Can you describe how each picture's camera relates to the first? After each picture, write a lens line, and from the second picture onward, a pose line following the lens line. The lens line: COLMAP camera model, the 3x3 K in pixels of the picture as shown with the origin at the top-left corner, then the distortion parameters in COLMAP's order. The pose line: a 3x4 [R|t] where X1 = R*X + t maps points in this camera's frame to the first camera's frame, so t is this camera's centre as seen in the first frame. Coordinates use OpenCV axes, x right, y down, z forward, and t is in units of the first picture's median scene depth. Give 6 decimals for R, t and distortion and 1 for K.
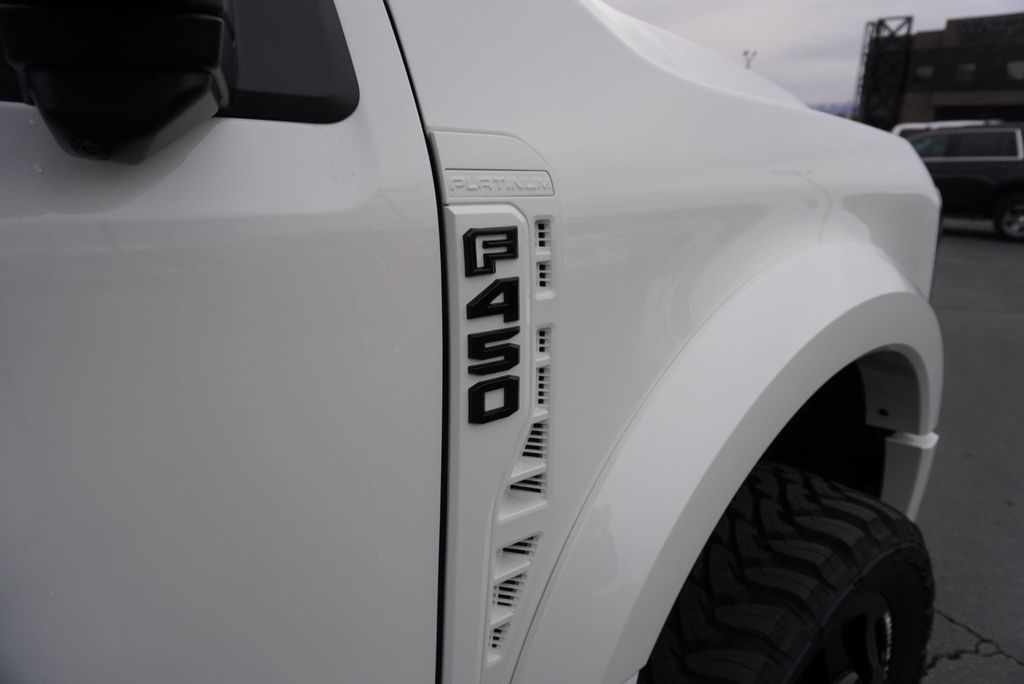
lens RADIAL K [[683.8, 0, 512.0], [0, 683.8, 342.0], [0, 0, 1]] dist [-0.028964, 0.034120]
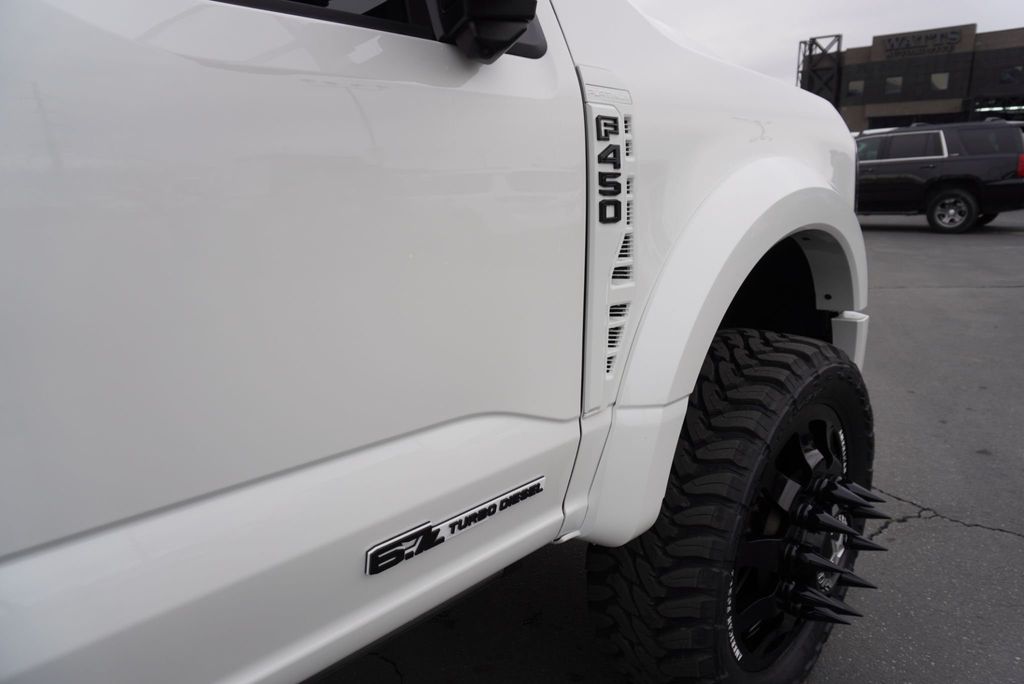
lens RADIAL K [[705.5, 0, 512.0], [0, 705.5, 342.0], [0, 0, 1]] dist [-0.024712, 0.040698]
pose [[0.996379, -0.054981, 0.064859, -0.278790], [0.058044, 0.997238, -0.046330, 0.327866], [-0.062133, 0.049927, 0.996818, -0.555219]]
